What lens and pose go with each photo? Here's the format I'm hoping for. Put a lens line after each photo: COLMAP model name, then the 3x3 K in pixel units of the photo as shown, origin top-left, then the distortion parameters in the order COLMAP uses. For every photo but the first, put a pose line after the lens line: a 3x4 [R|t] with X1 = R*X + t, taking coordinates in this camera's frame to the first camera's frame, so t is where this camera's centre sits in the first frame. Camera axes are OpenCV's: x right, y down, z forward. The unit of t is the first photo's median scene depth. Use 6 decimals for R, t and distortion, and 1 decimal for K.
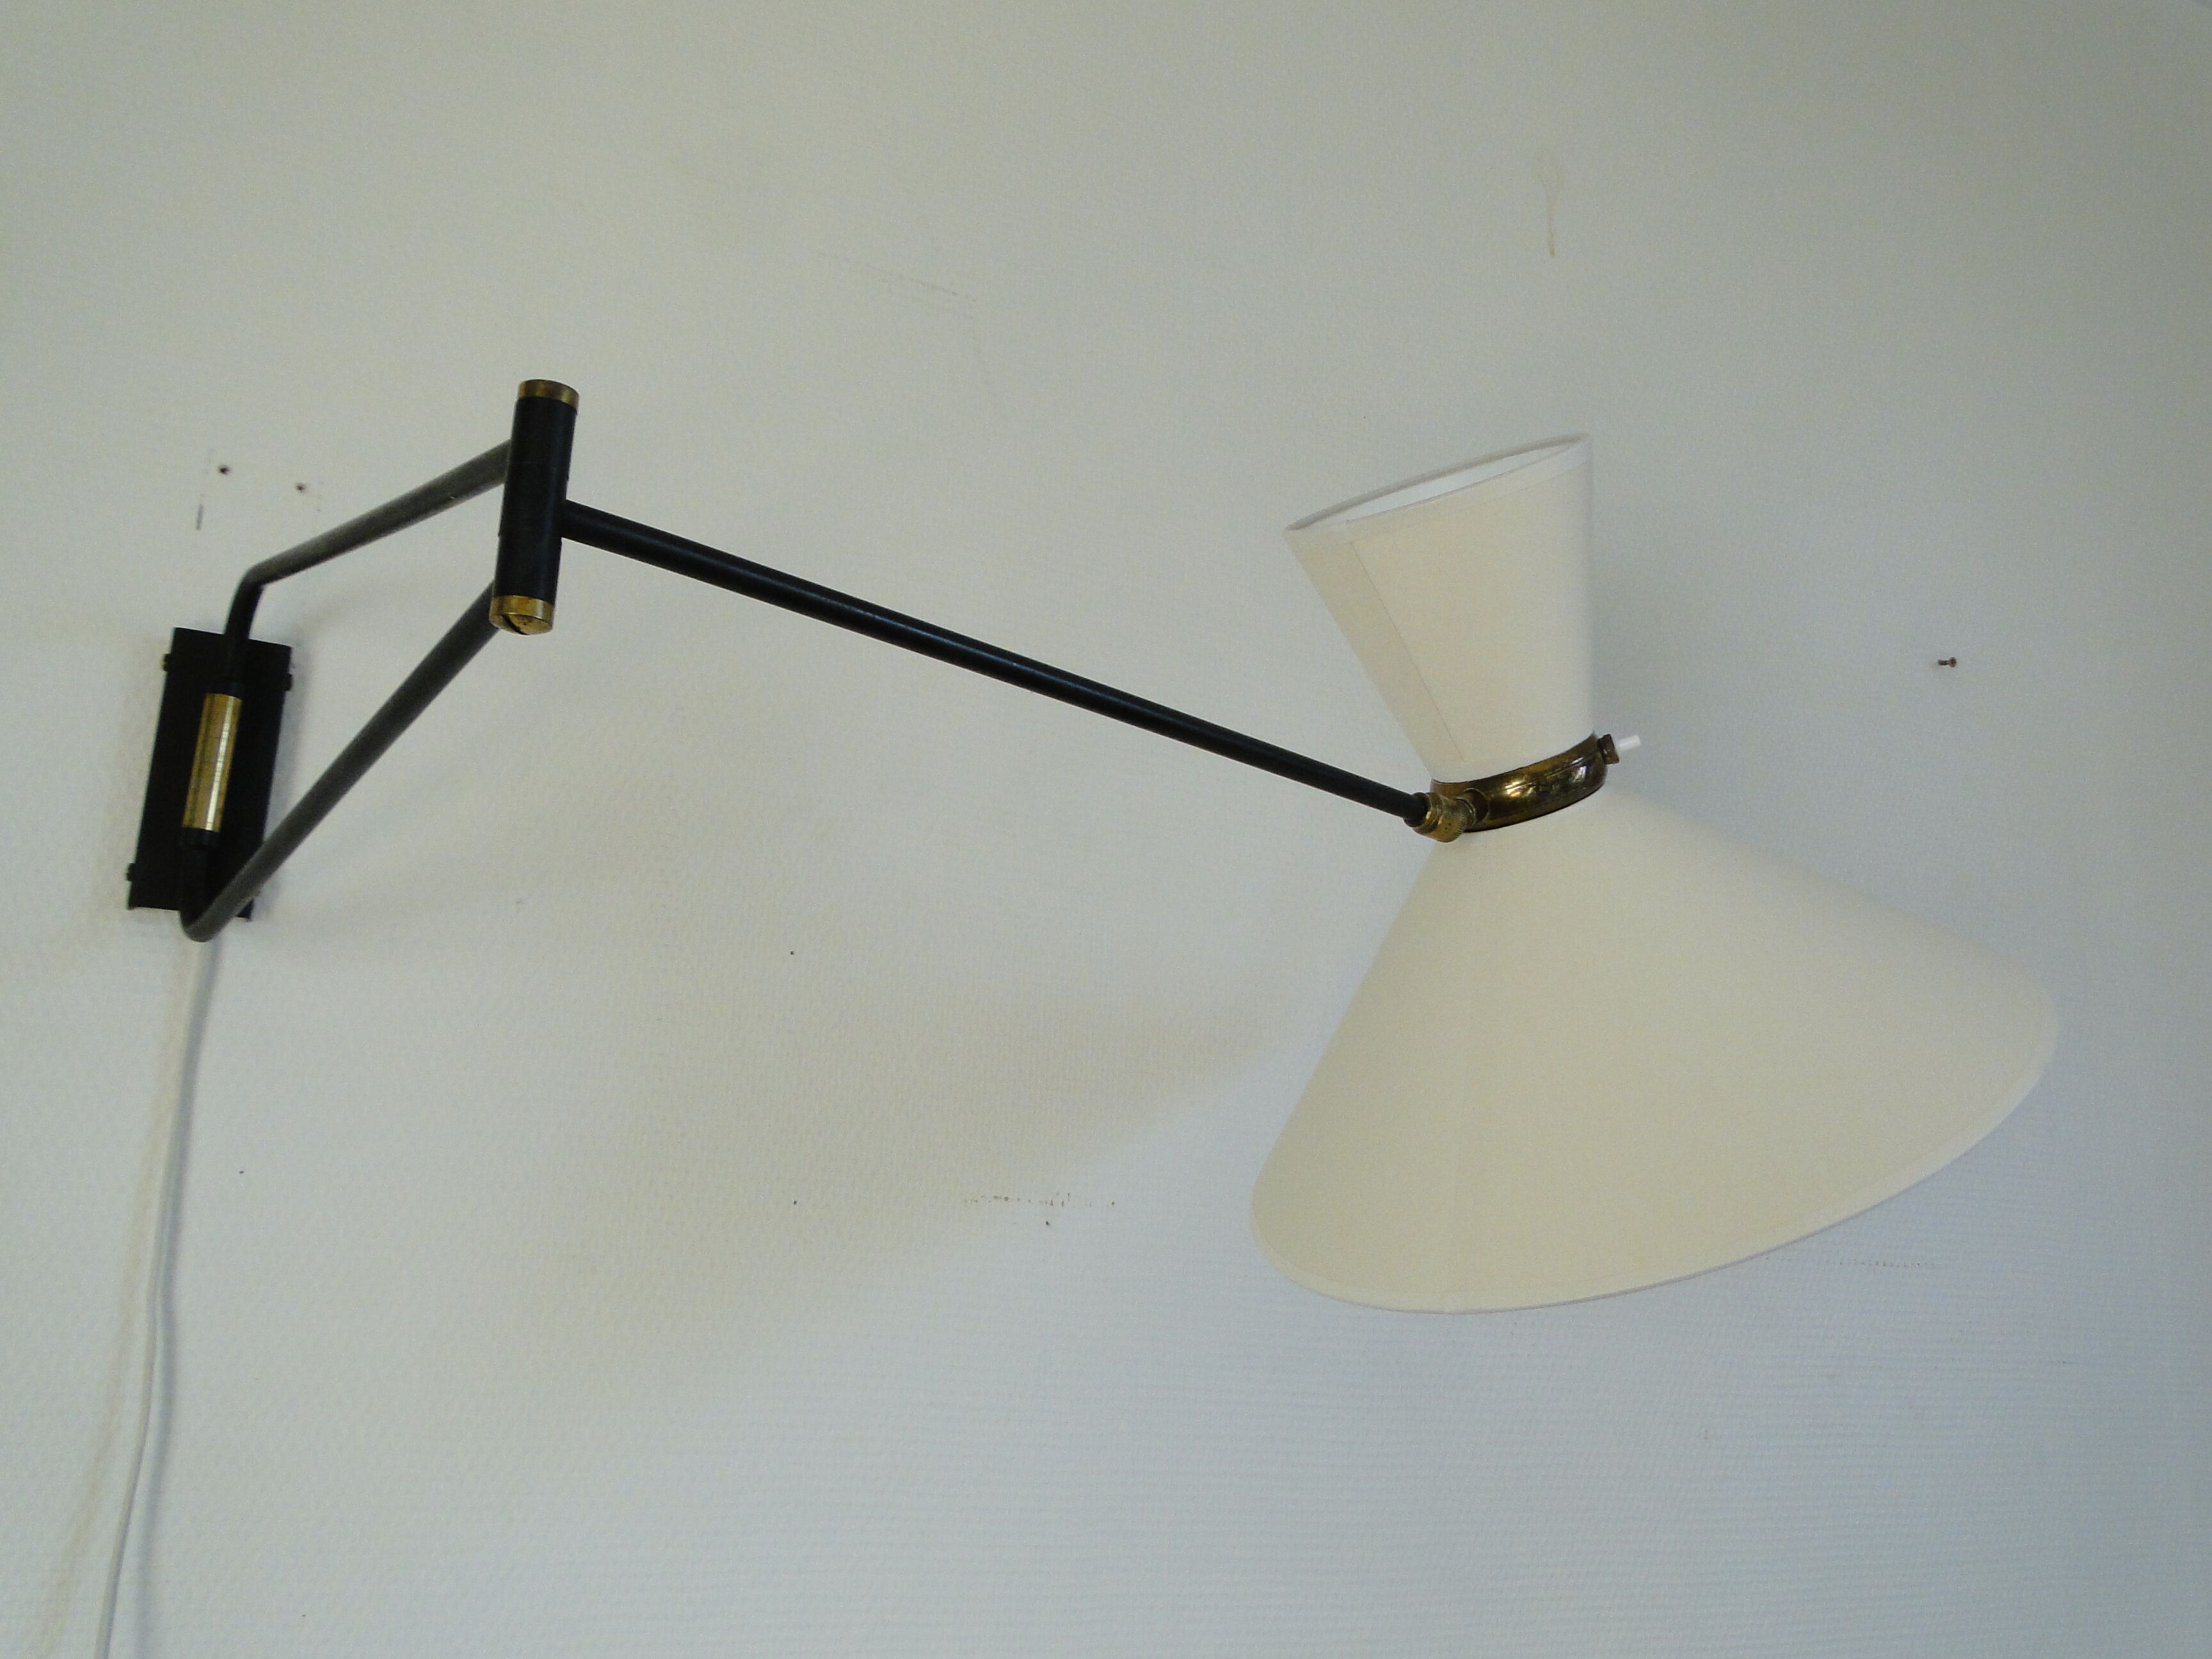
lens RADIAL K [[1567.4, 0, 1112.5], [0, 1567.4, 789.4], [0, 0, 1]] dist [-0.005718, -0.023999]
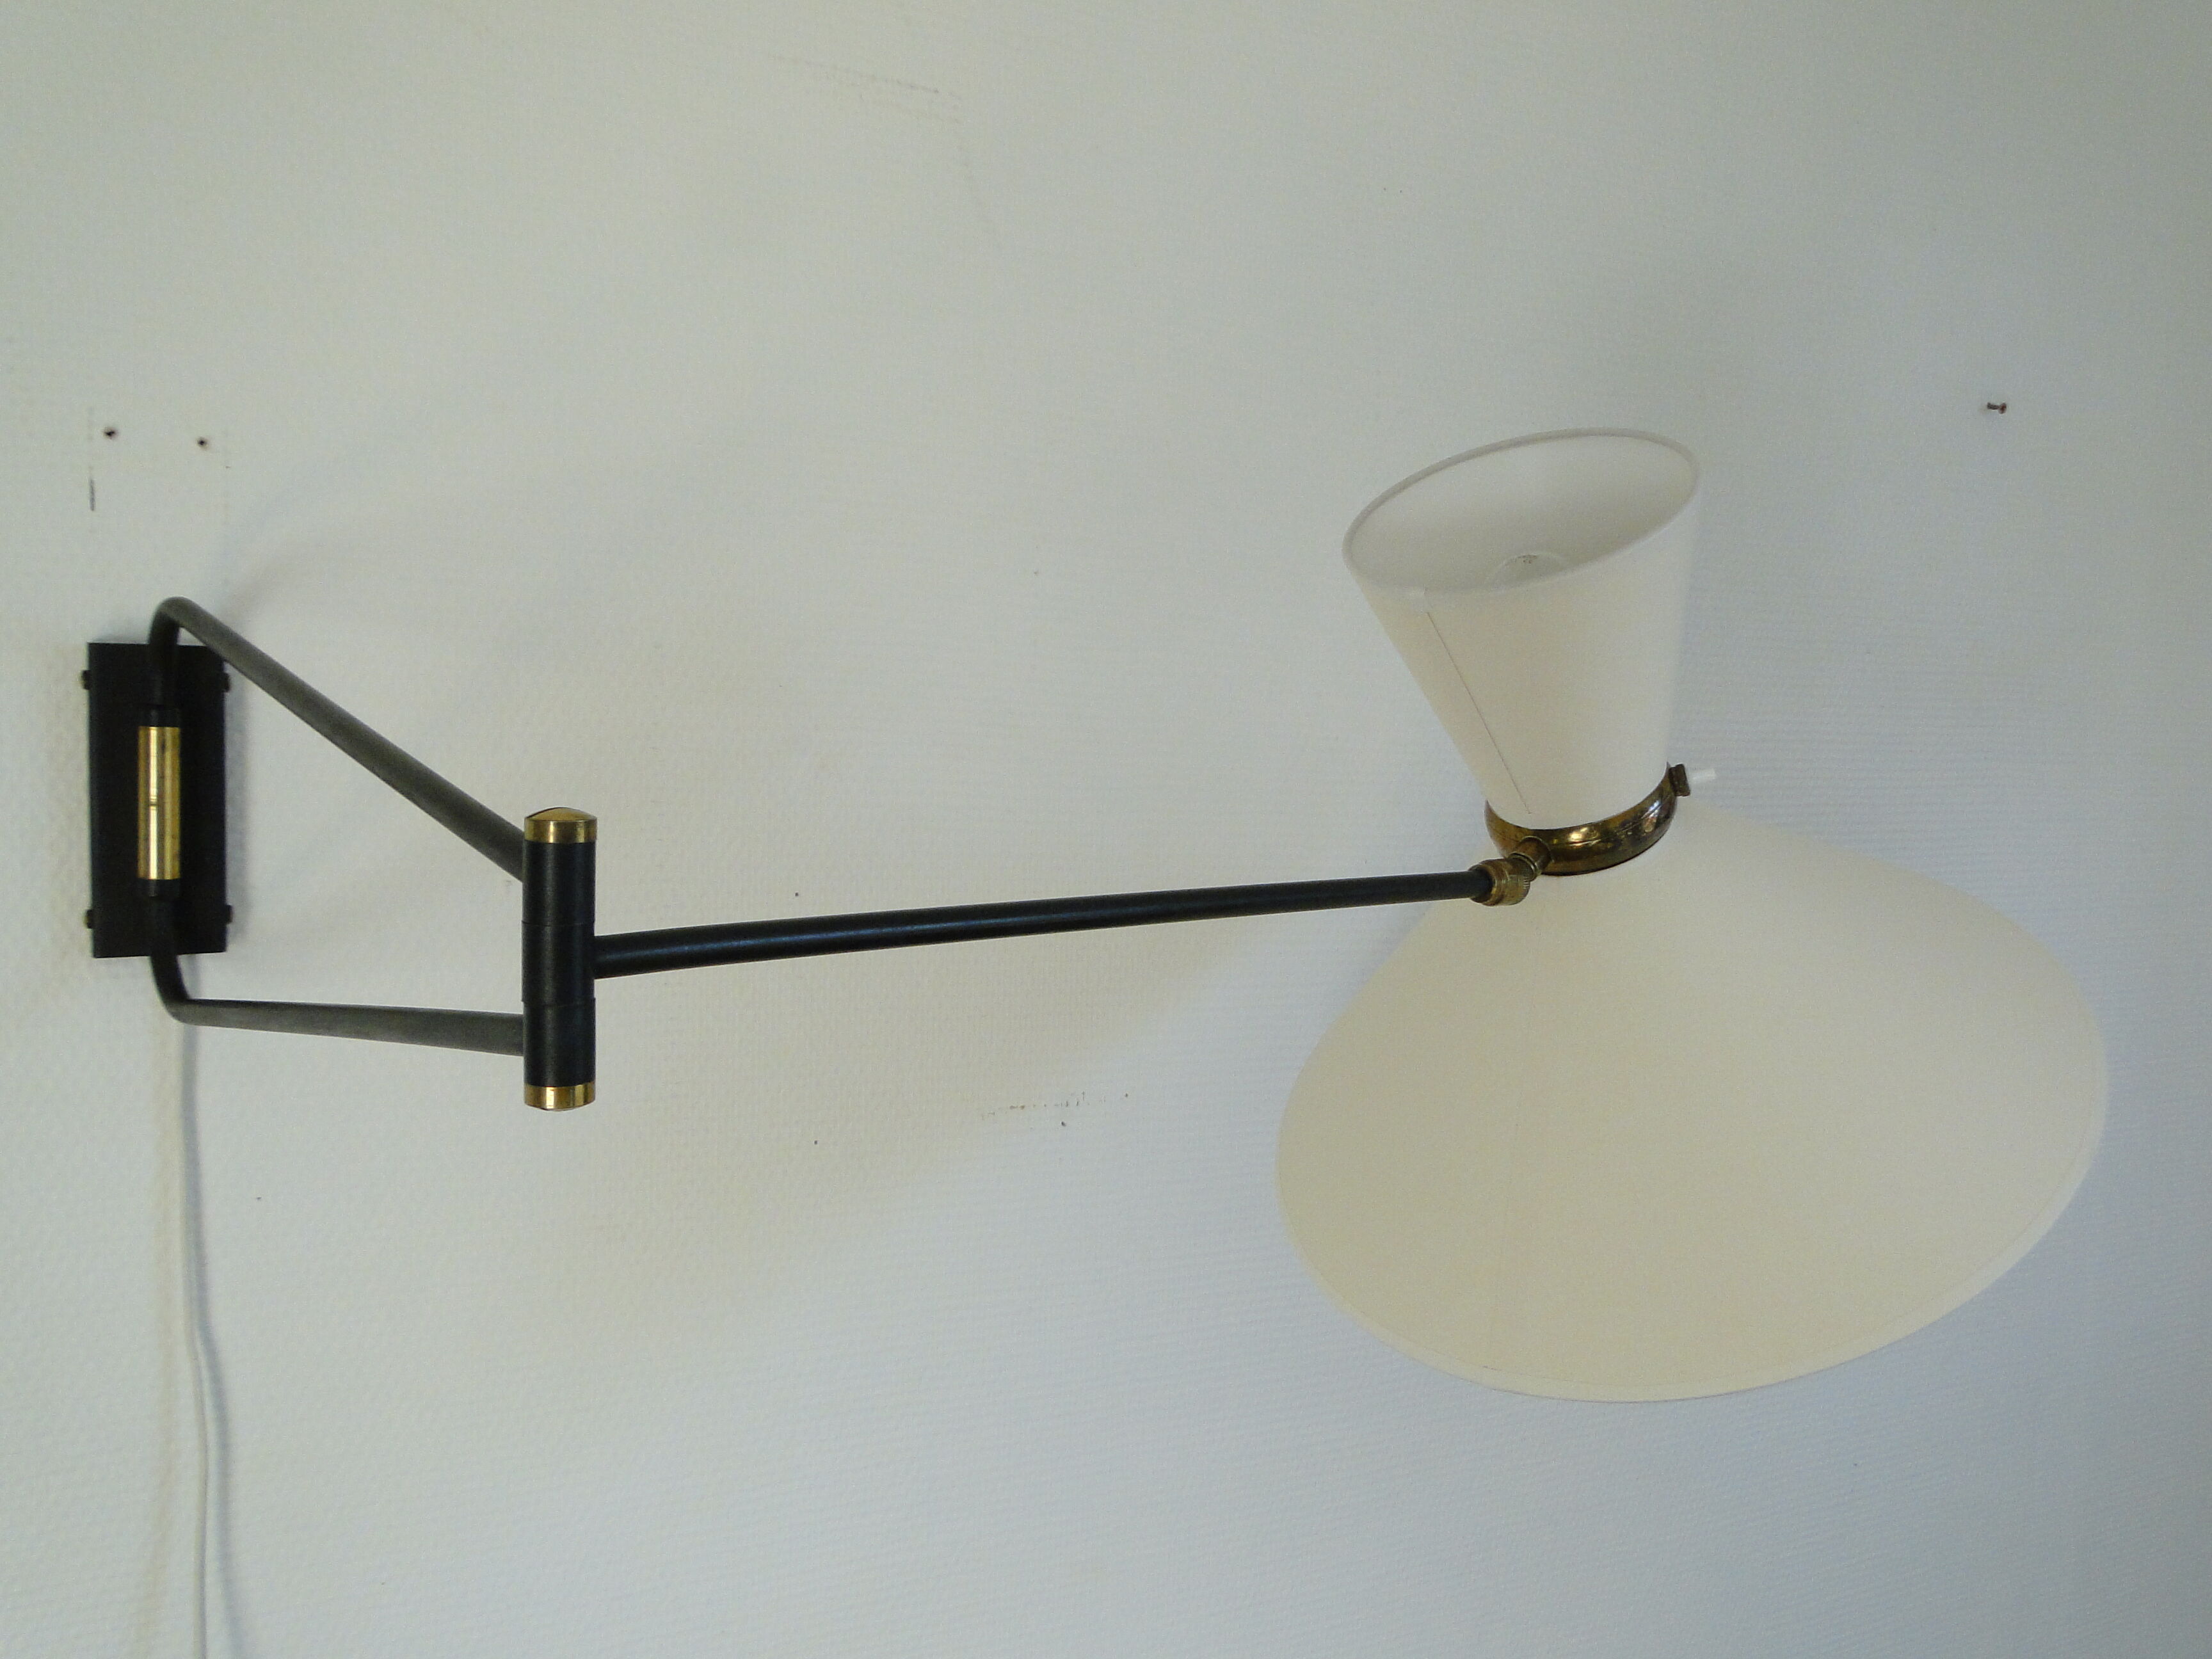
lens RADIAL K [[1567.4, 0, 1112.5], [0, 1567.4, 789.4], [0, 0, 1]] dist [-0.005718, -0.023999]
pose [[0.999727, -0.007226, 0.022202, -0.040107], [0.000683, 0.959557, 0.281515, -0.282304], [-0.023338, -0.281423, 0.959300, 0.117311]]
